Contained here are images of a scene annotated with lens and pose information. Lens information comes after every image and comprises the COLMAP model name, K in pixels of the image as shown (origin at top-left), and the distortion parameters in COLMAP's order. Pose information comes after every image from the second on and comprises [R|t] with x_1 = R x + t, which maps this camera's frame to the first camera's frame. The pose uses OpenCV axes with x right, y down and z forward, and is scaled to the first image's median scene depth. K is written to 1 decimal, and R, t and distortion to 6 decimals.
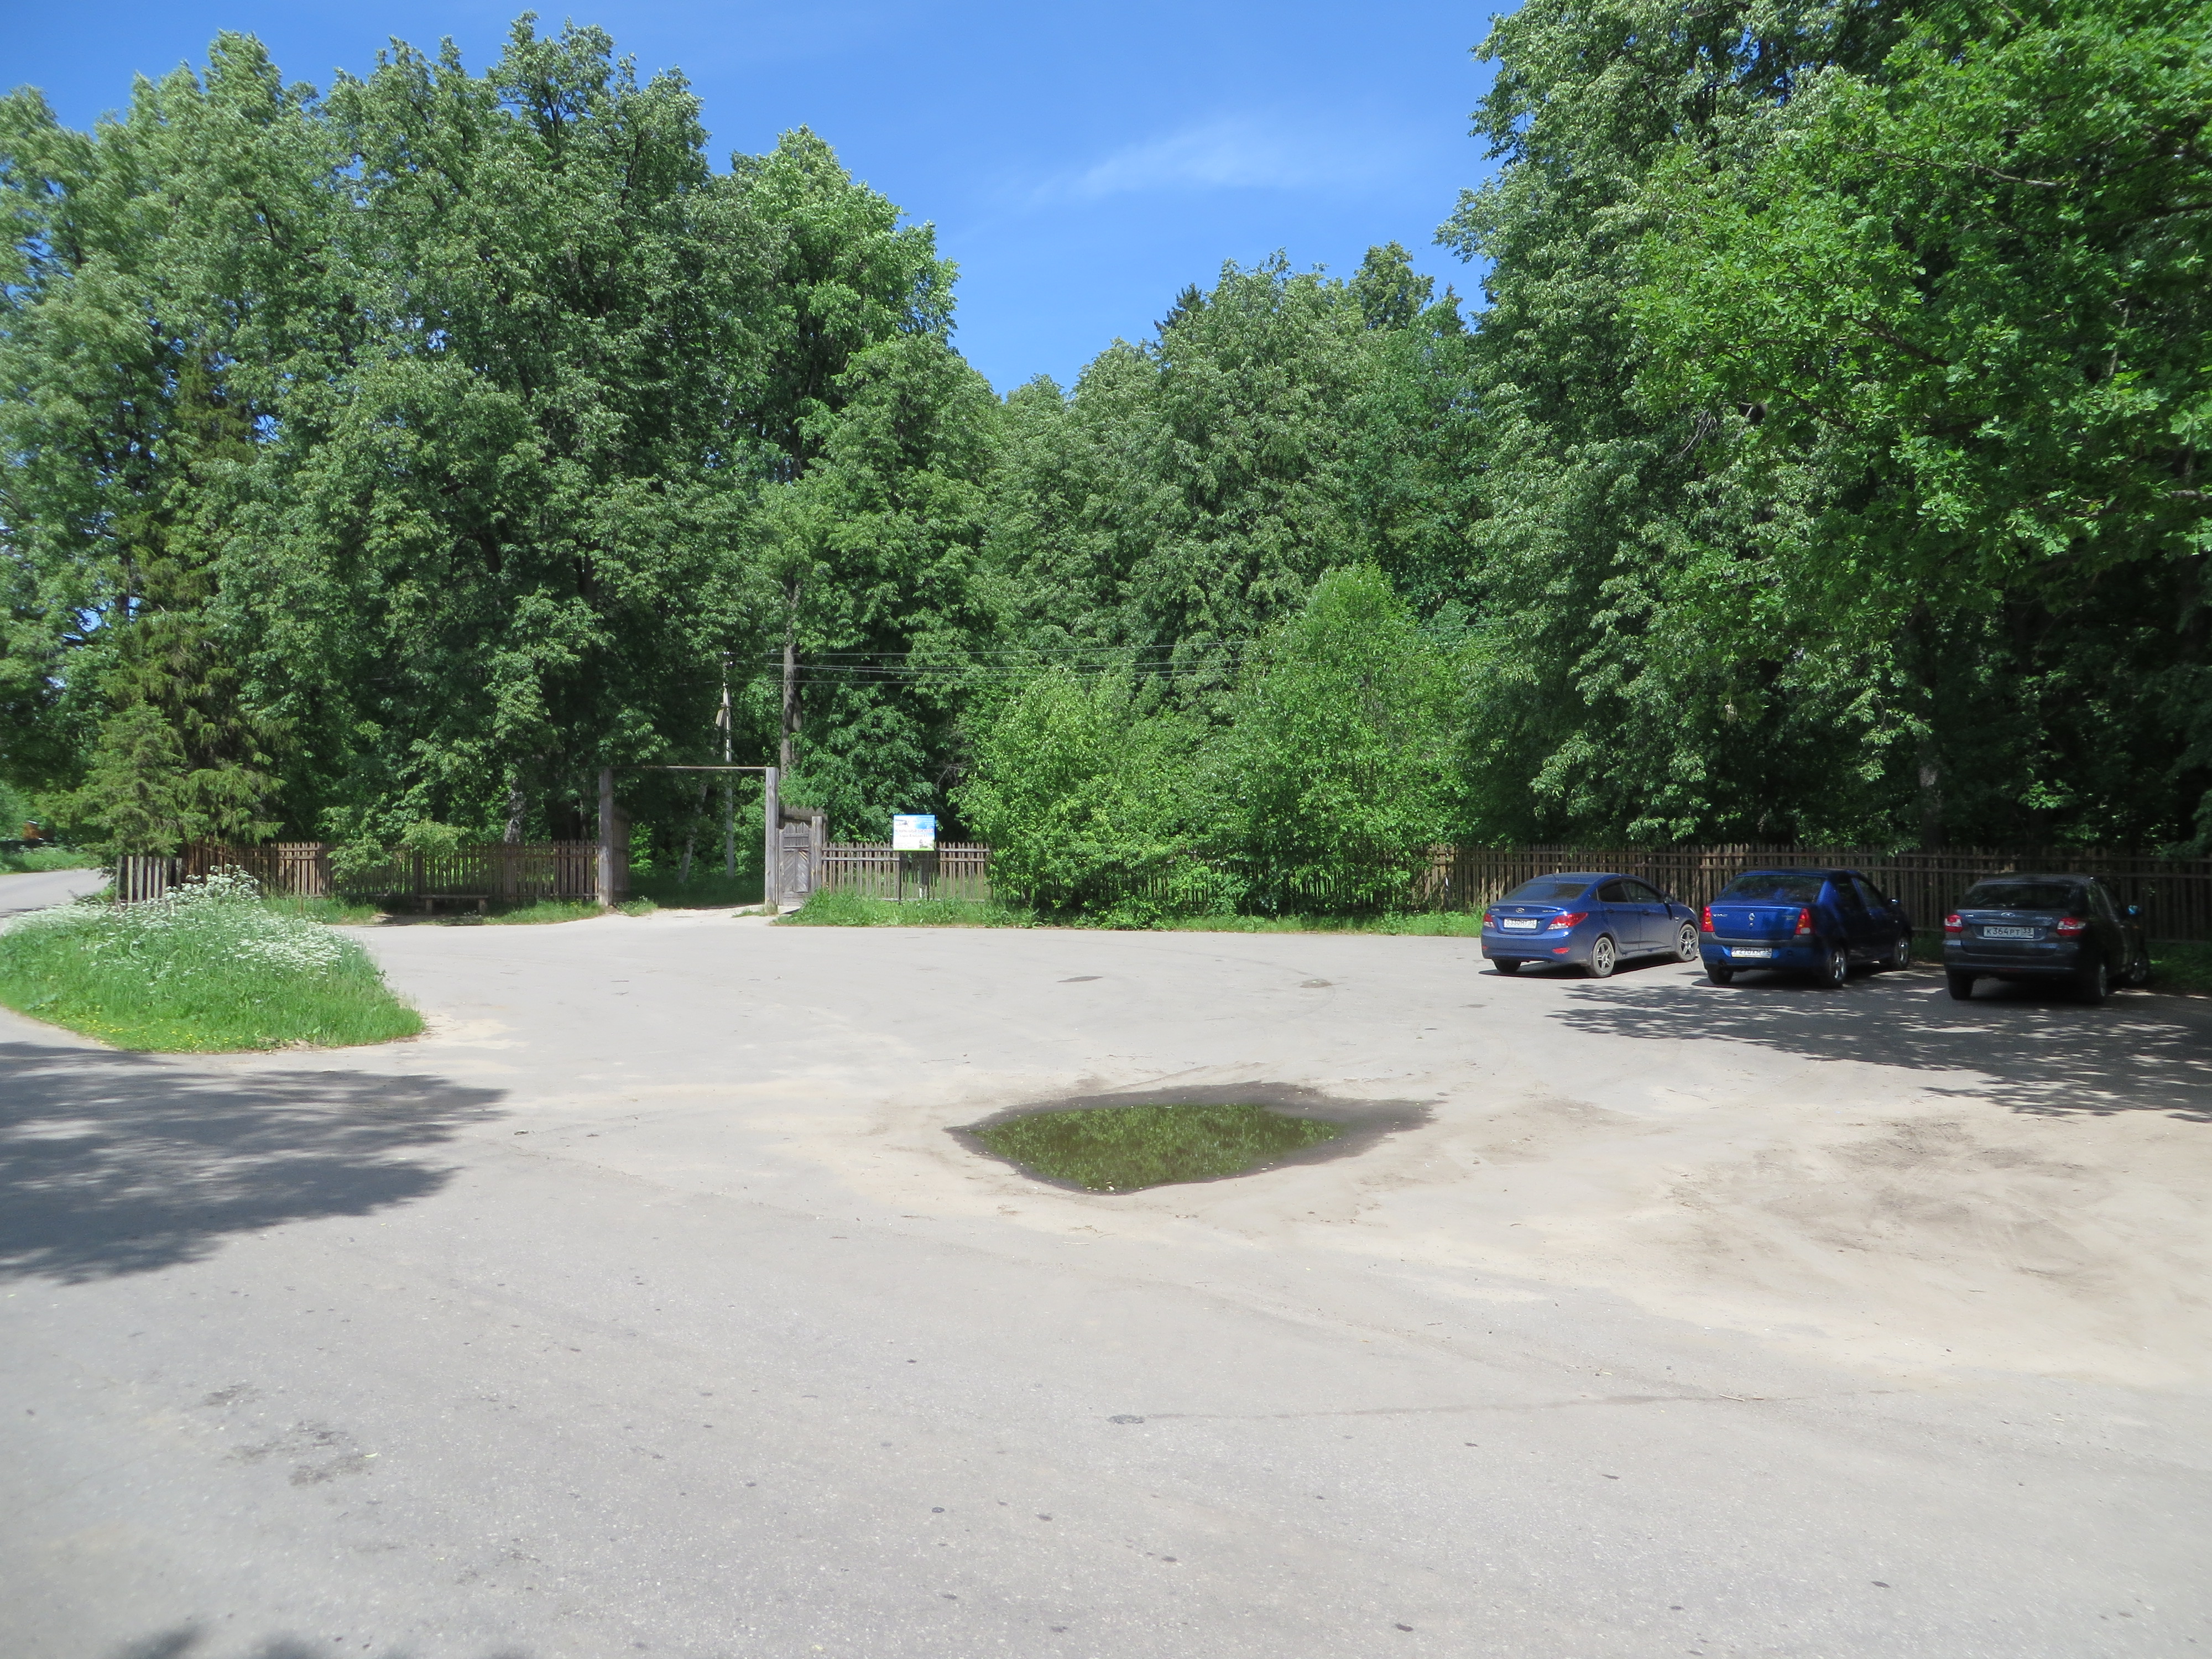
lens RADIAL K [[1649.2, 0, 1106.0], [0, 1649.2, 829.5], [0, 0, 1]] dist [0.049838, 0.007476]
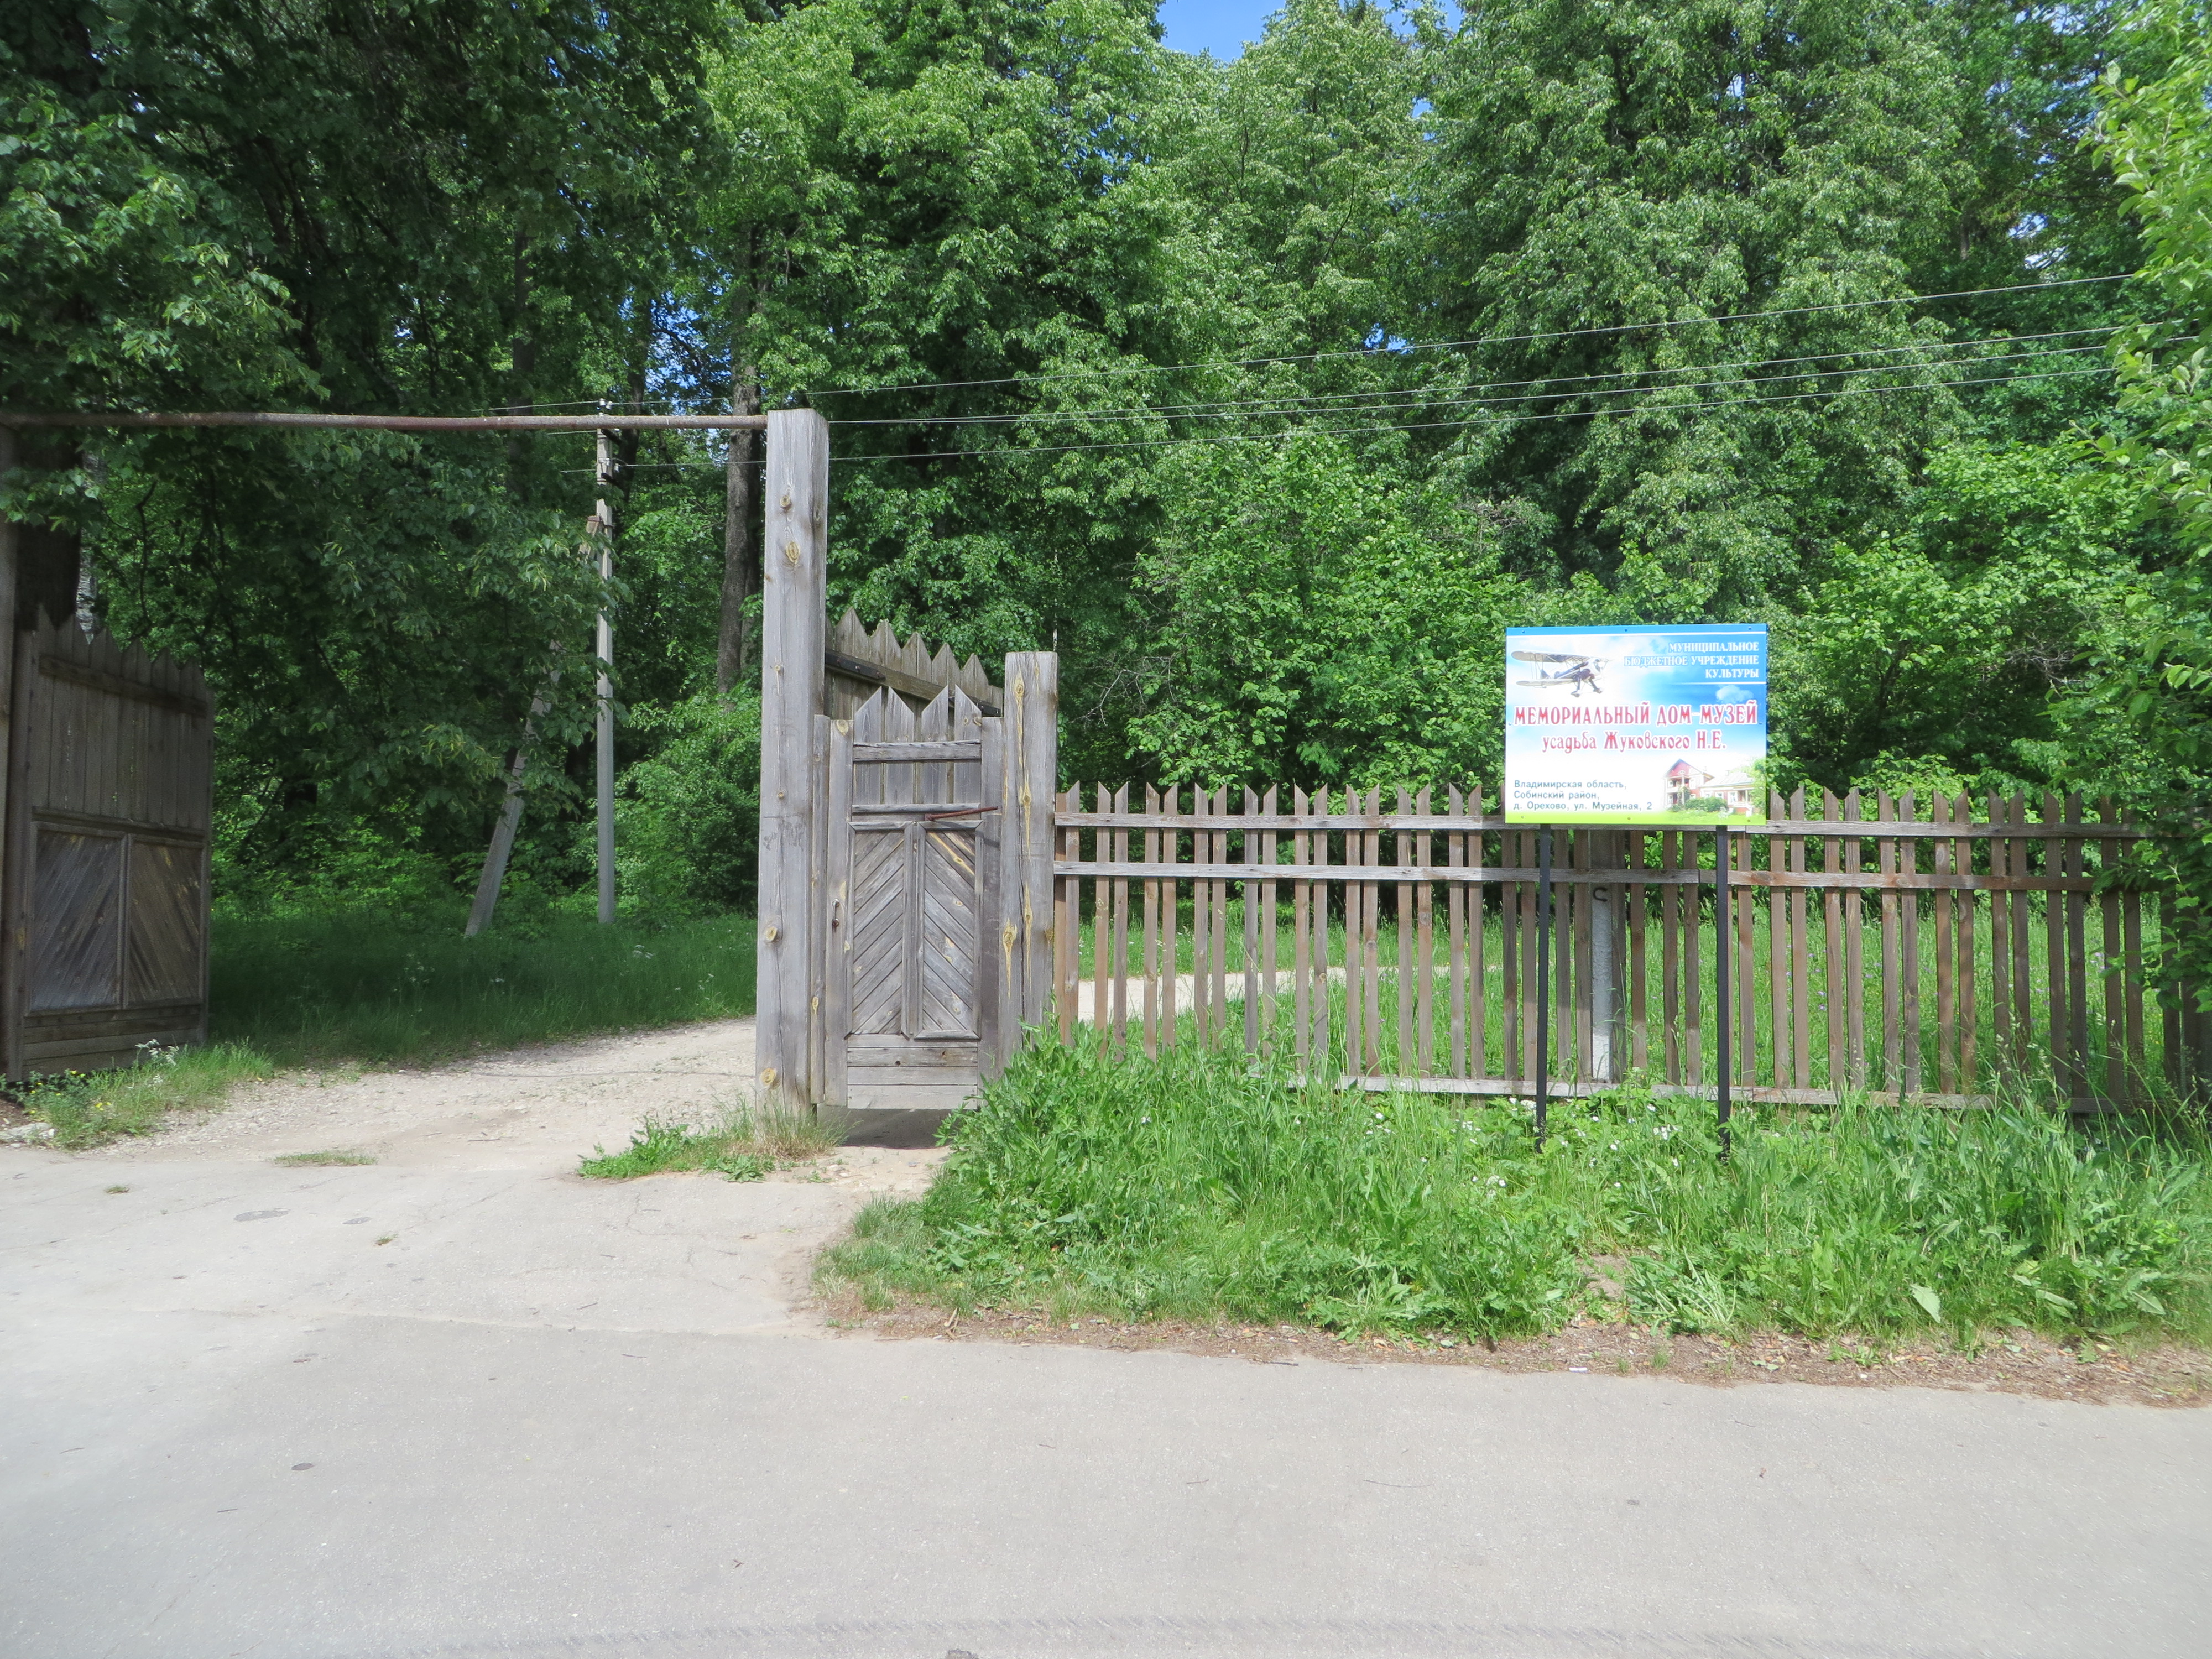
lens RADIAL K [[1649.2, 0, 1106.0], [0, 1649.2, 829.5], [0, 0, 1]] dist [0.049838, 0.007476]
pose [[0.998046, 0.013932, 0.060909, -0.120187], [-0.012921, 0.999773, -0.016970, 0.010812], [-0.061131, 0.016150, 0.997999, 0.547227]]
